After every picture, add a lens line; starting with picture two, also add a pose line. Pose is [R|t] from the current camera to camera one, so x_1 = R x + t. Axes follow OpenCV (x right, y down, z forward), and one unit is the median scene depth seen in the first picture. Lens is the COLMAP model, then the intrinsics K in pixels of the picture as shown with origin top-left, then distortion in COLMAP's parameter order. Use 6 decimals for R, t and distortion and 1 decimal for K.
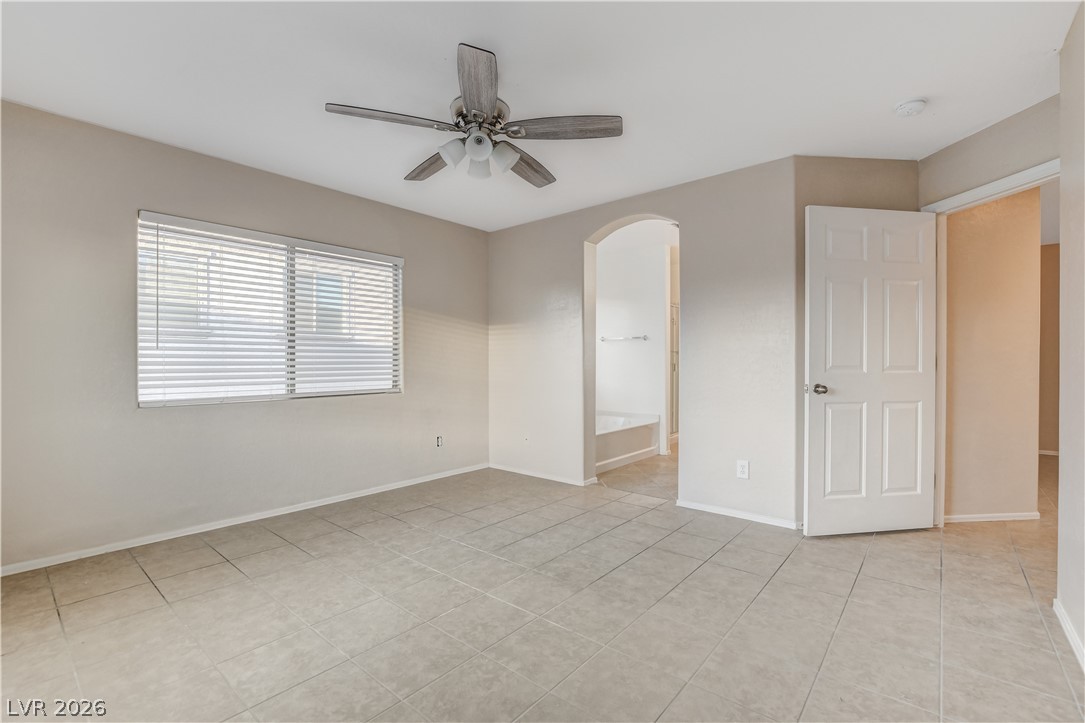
lens RADIAL K [[477.1, 0, 565.8], [0, 477.1, 367.8], [0, 0, 1]] dist [-0.019795, 0.003450]
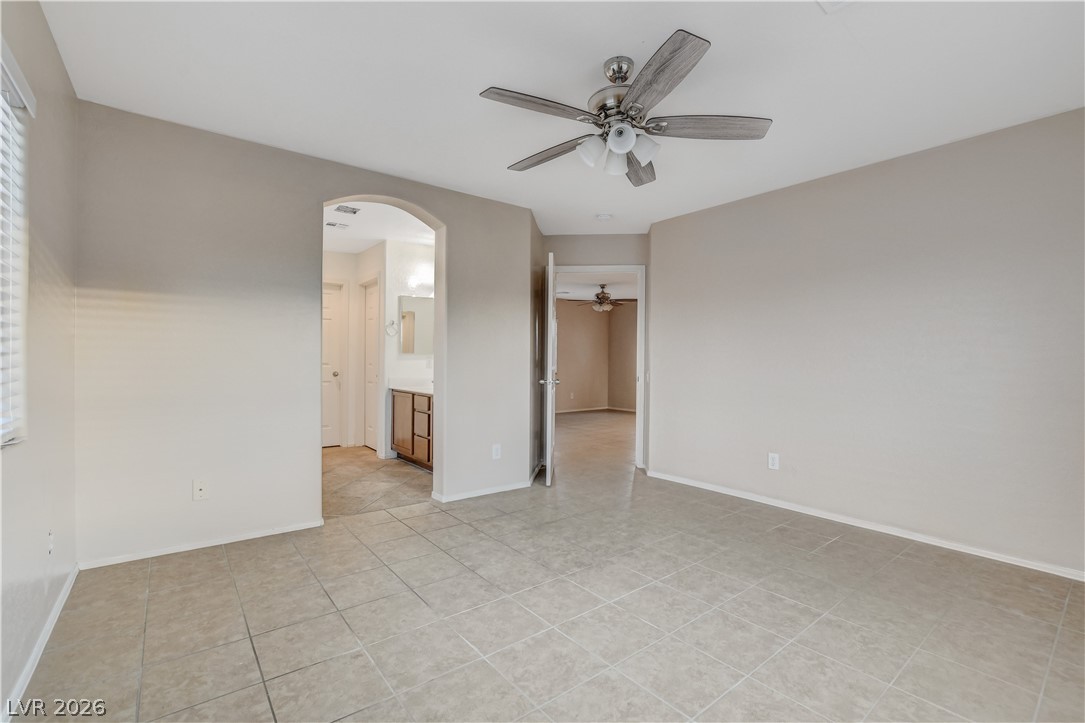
lens RADIAL K [[477.1, 0, 539.5], [0, 477.1, 351.5], [0, 0, 1]] dist [-0.019795, 0.003450]
pose [[0.226942, 0.022053, 0.973659, -0.845616], [0.005423, 0.999699, -0.023907, -0.008050], [-0.973893, 0.010706, 0.226754, 0.673485]]
